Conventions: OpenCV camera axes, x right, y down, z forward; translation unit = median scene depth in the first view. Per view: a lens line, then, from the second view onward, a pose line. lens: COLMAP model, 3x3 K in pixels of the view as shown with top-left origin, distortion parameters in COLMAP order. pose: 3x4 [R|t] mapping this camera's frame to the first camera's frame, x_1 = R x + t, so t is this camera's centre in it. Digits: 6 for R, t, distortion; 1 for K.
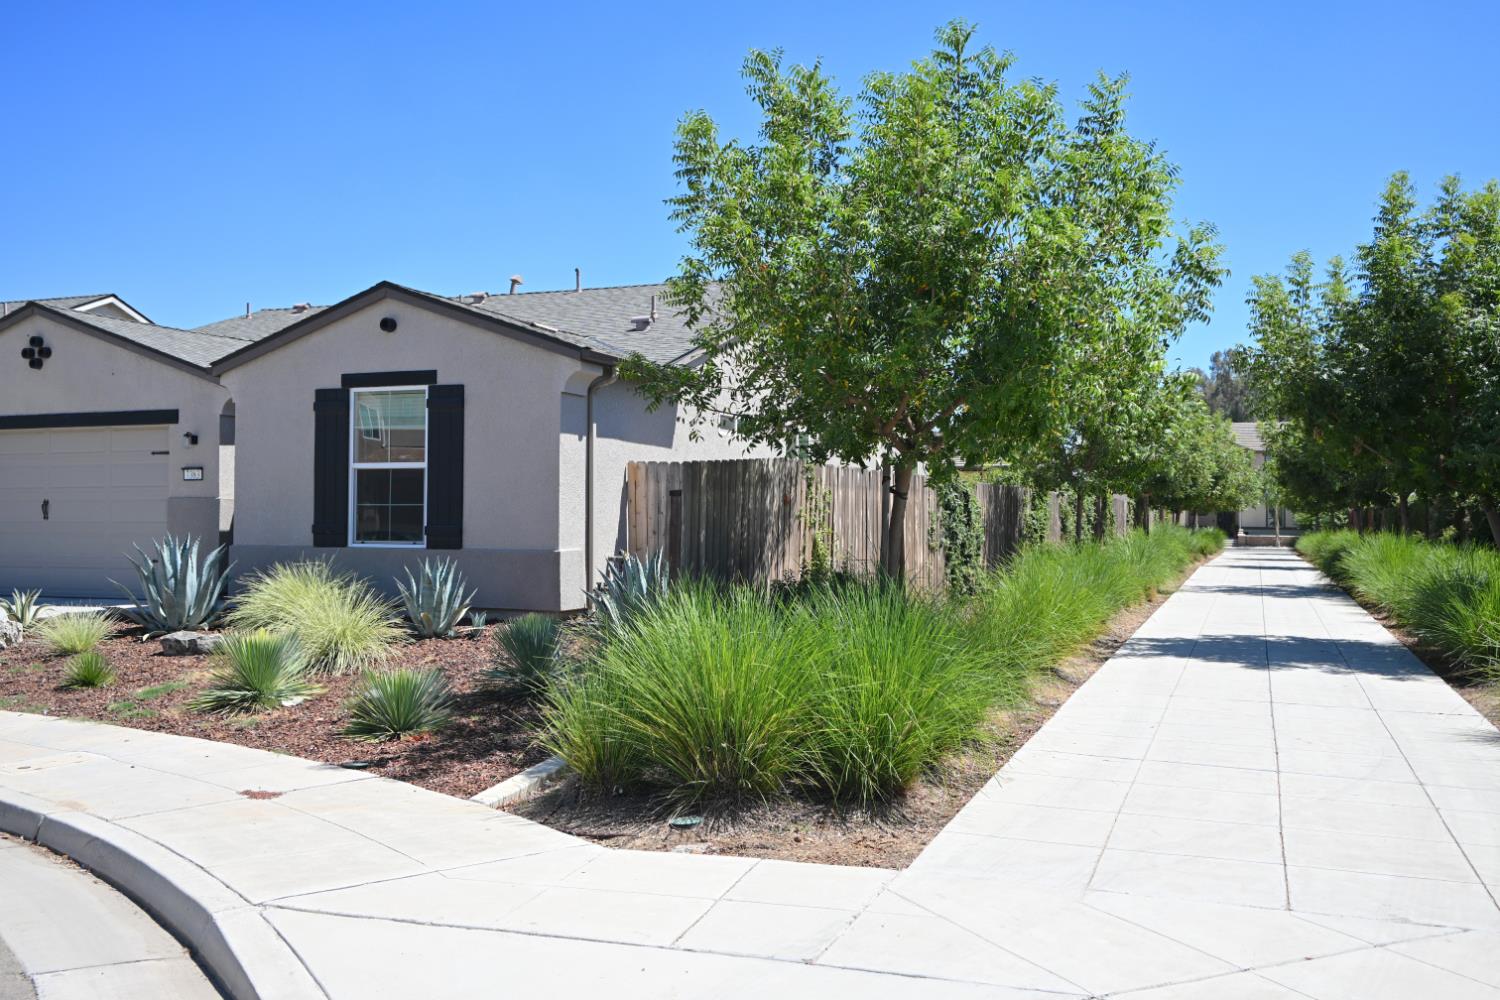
lens RADIAL K [[1324.3, 0, 758.3], [0, 1324.3, 493.1], [0, 0, 1]] dist [0.006986, -0.017793]
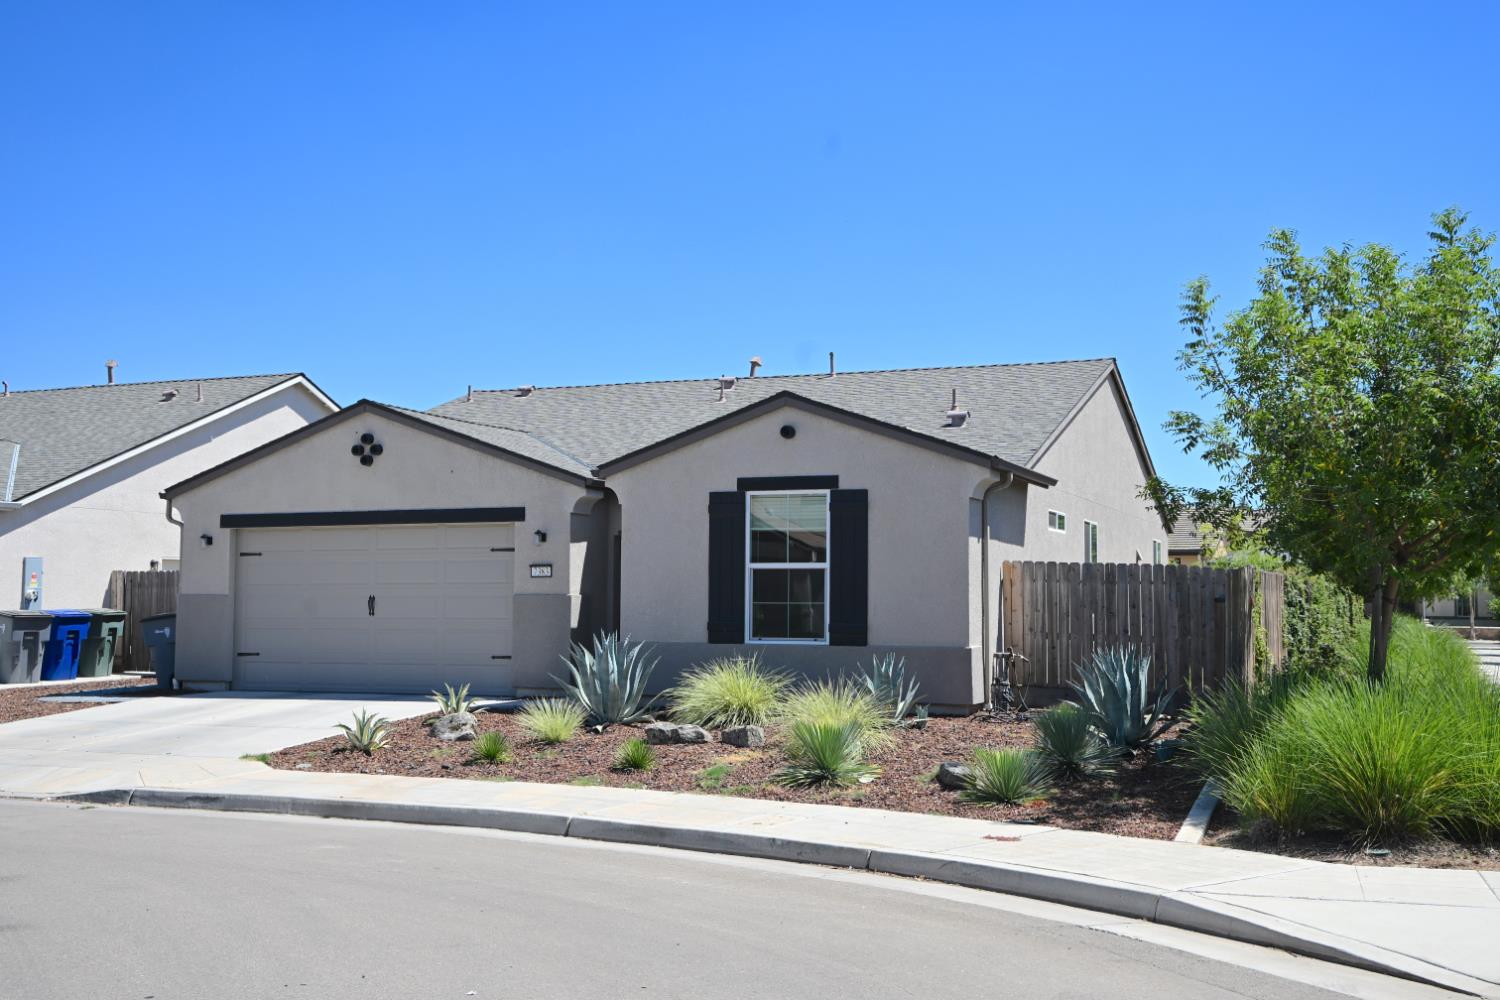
lens RADIAL K [[1631.9, 0, 759.0], [0, 1631.9, 476.9], [0, 0, 1]] dist [-0.015571, 0.000000]
pose [[0.999943, -0.000726, -0.010689, -0.288659], [0.000097, 0.998274, -0.058733, -0.015191], [0.010714, 0.058729, 0.998216, -0.294354]]
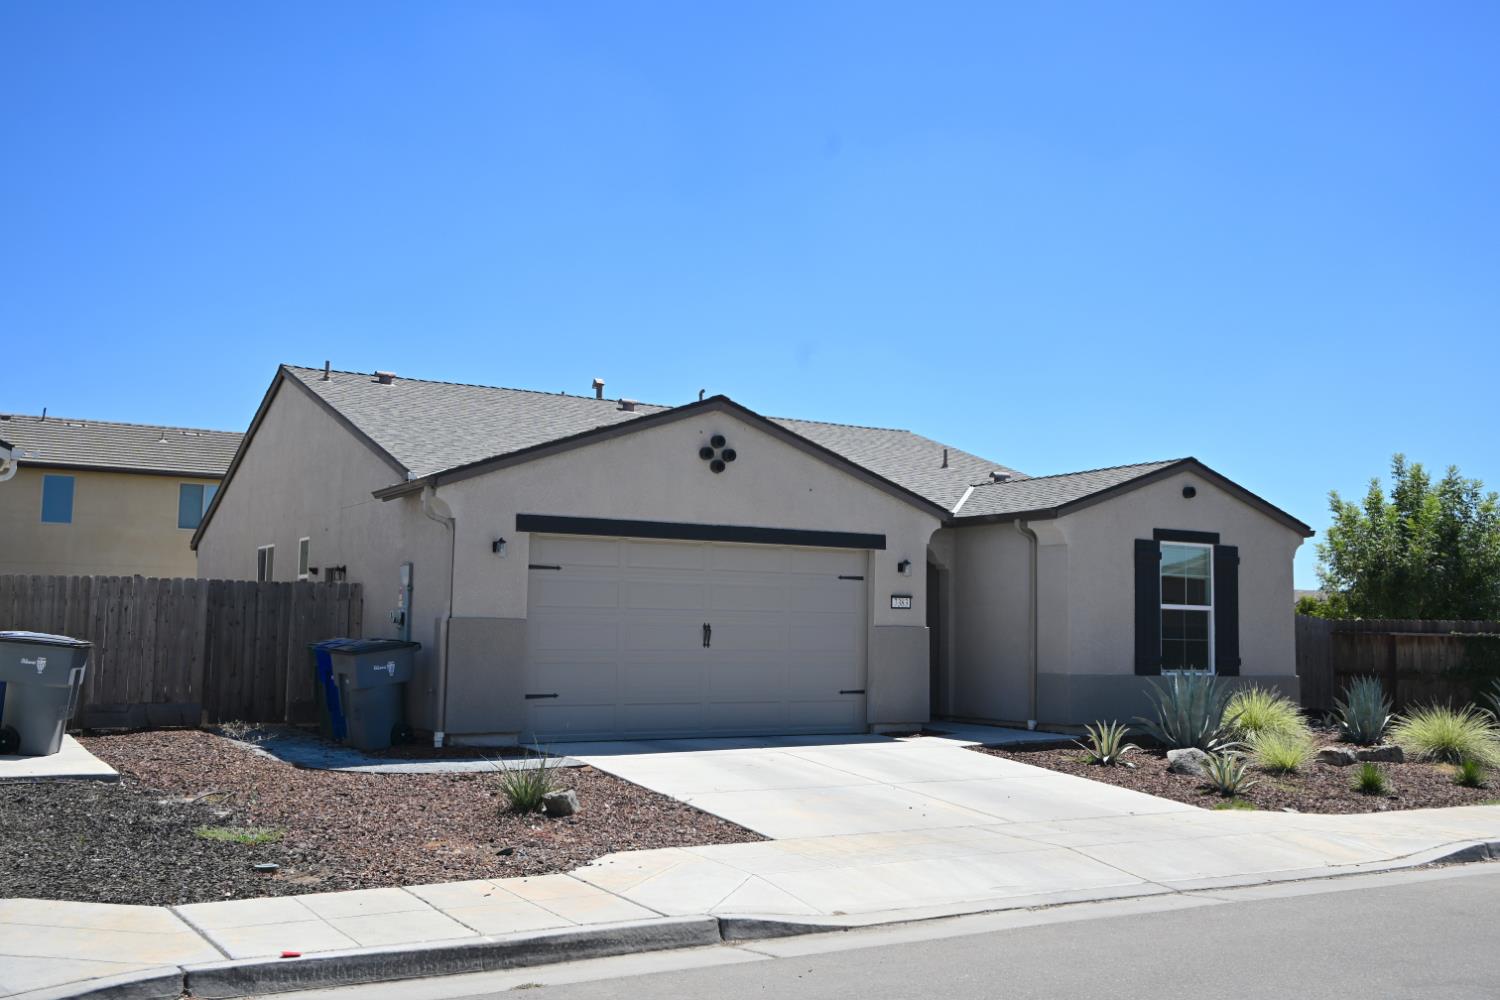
lens RADIAL K [[1441.7, 0, 757.8], [0, 1441.7, 501.8], [0, 0, 1]] dist [0.010151, 0.000000]
pose [[0.618042, 0.079260, 0.782139, -1.571849], [-0.030535, 0.996574, -0.076861, -0.003554], [-0.785552, 0.023621, 0.618345, 0.488697]]
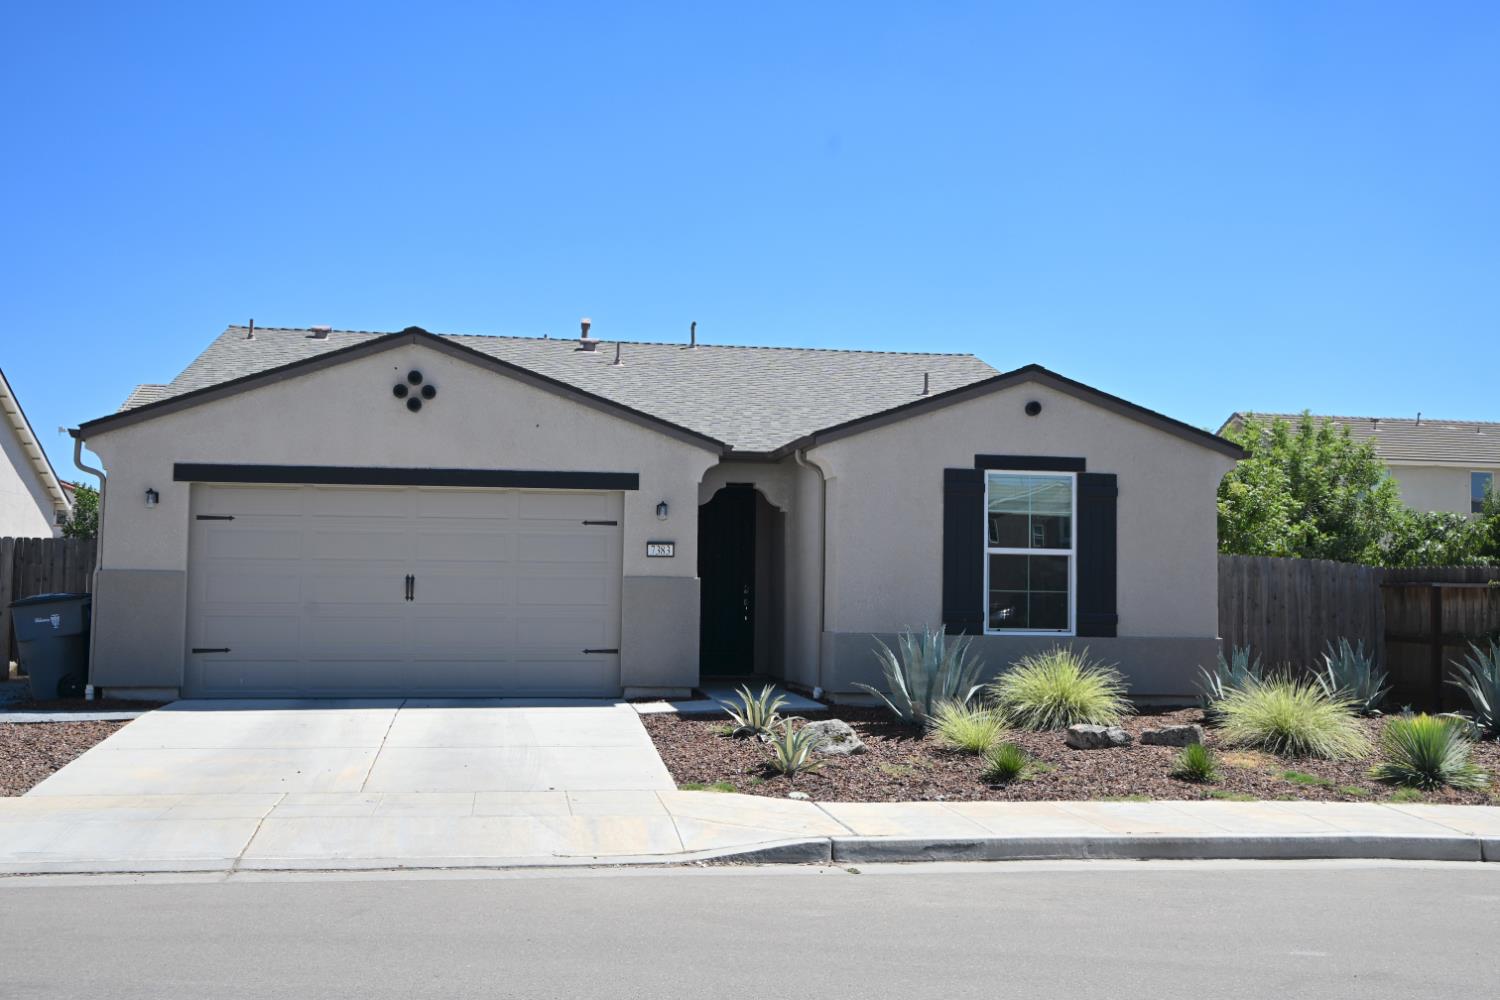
lens RADIAL K [[1576.8, 0, 738.5], [0, 1576.8, 488.0], [0, 0, 1]] dist [0.015649, 0.000000]
pose [[0.867117, 0.042361, 0.496300, -1.049732], [-0.020783, 0.998586, -0.048921, -0.006122], [-0.497670, 0.032105, 0.866772, 0.094894]]
